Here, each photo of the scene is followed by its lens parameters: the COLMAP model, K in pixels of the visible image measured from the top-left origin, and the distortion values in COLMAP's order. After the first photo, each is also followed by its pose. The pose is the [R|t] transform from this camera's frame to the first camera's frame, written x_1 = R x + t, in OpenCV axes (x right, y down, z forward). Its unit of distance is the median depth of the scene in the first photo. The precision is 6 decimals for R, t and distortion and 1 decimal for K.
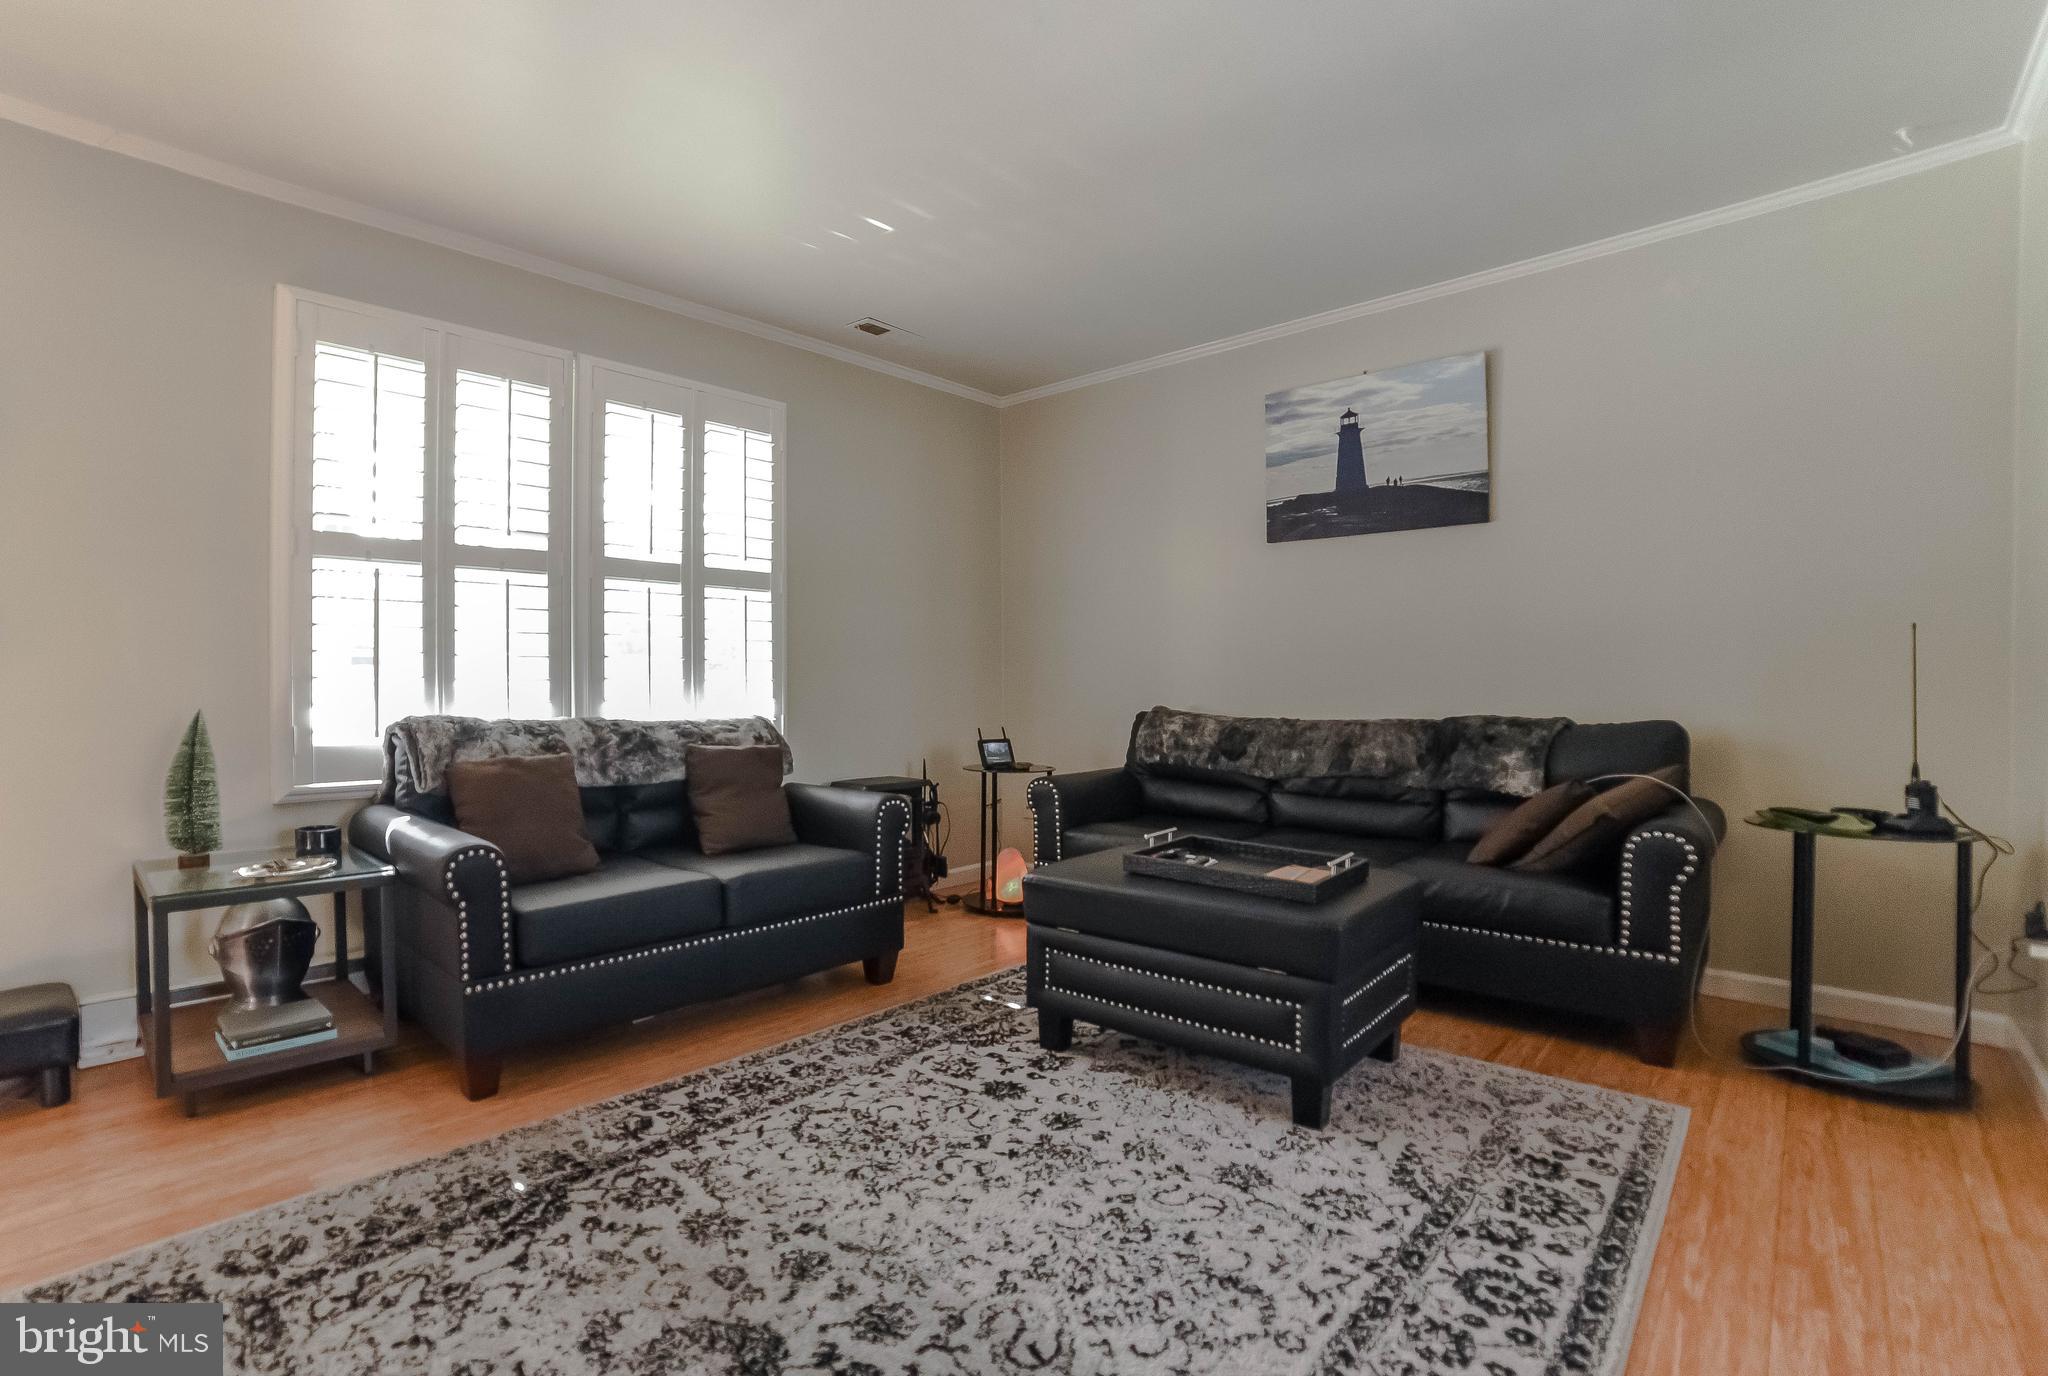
lens RADIAL K [[954.3, 0, 874.9], [0, 954.3, 685.0], [0, 0, 1]] dist [-0.103420, 0.040812]
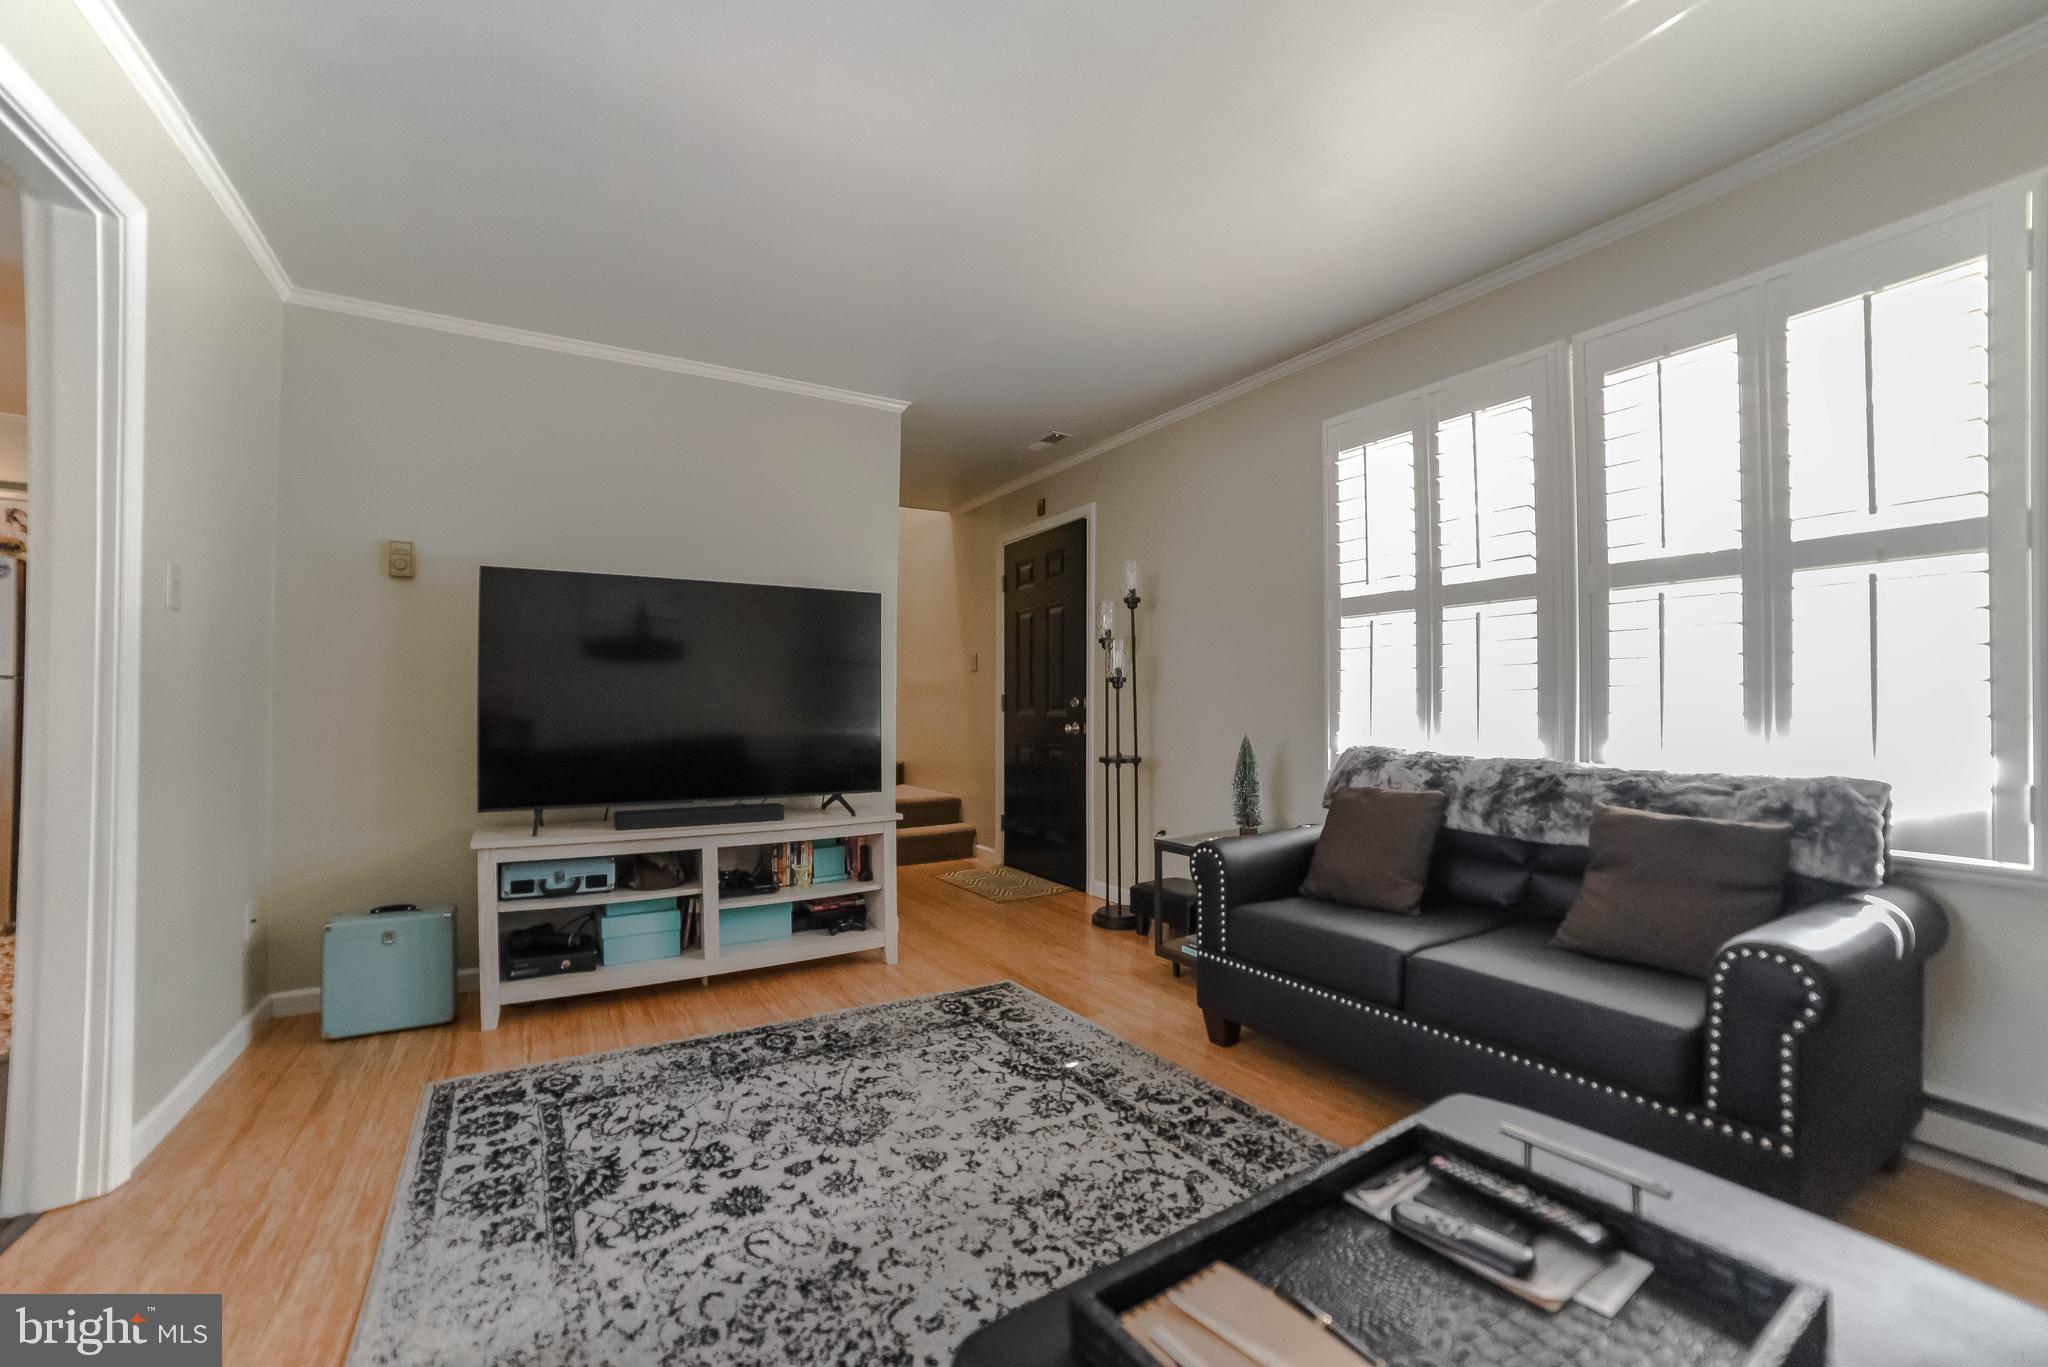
lens RADIAL K [[829.8, 0, 1024.2], [0, 829.8, 692.0], [0, 0, 1]] dist [-0.103027, 0.039146]
pose [[-0.207463, -0.016531, -0.978103, 0.668427], [0.001014, 0.999853, -0.017114, -0.018346], [0.978242, -0.004542, -0.207416, 0.884899]]
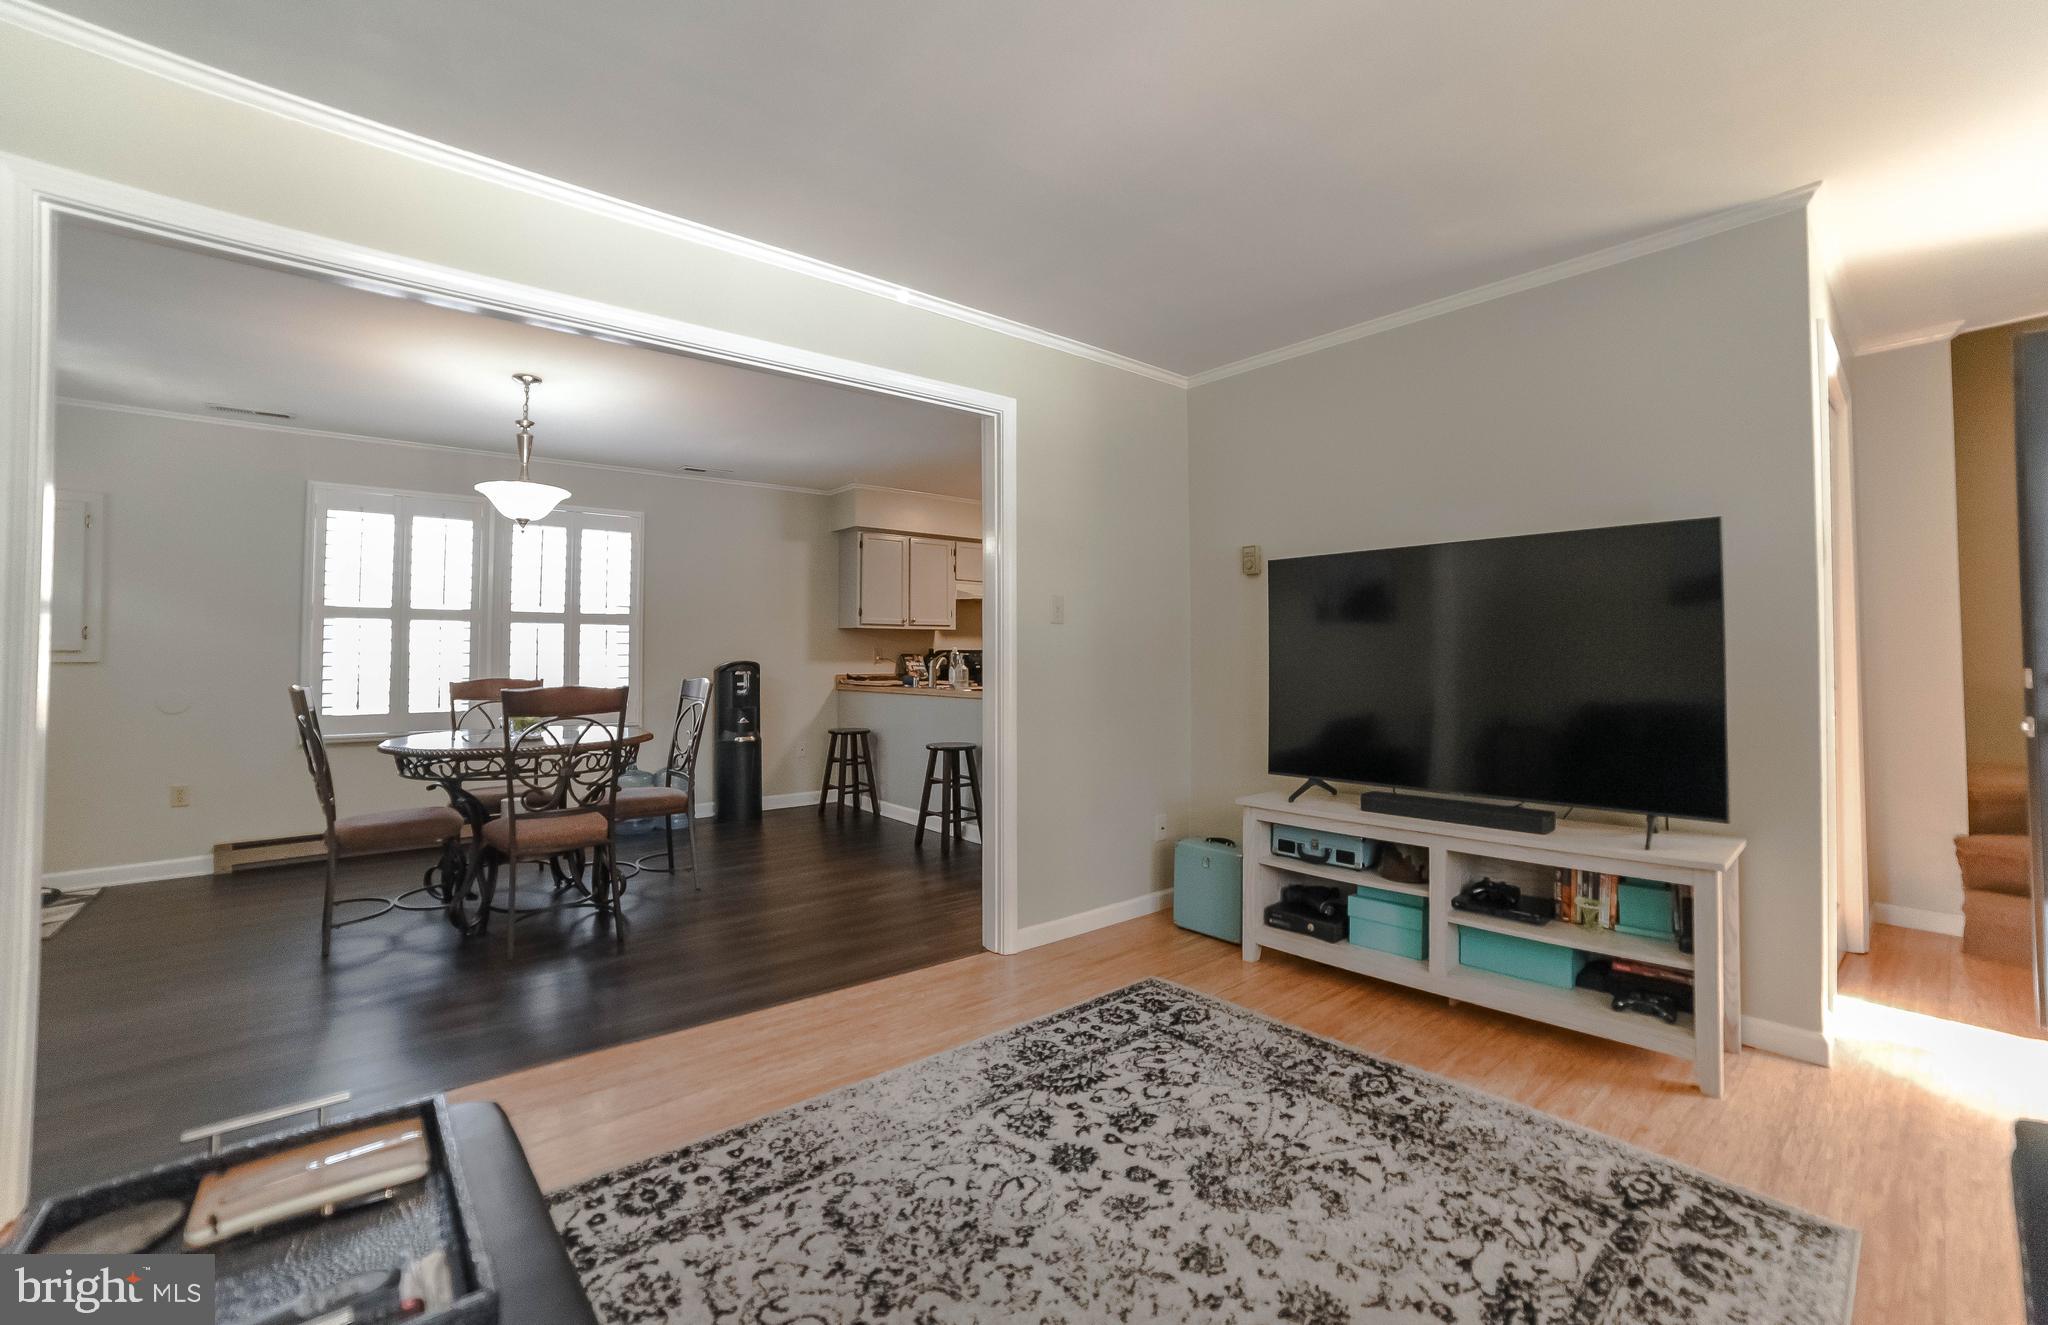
lens RADIAL K [[840.7, 0, 1038.3], [0, 840.7, 632.2], [0, 0, 1]] dist [-0.091286, 0.031348]
pose [[-0.998619, 0.007477, 0.052006, 0.040175], [0.005991, 0.999571, -0.028663, -0.062802], [-0.052198, -0.028311, -0.998235, 1.277098]]
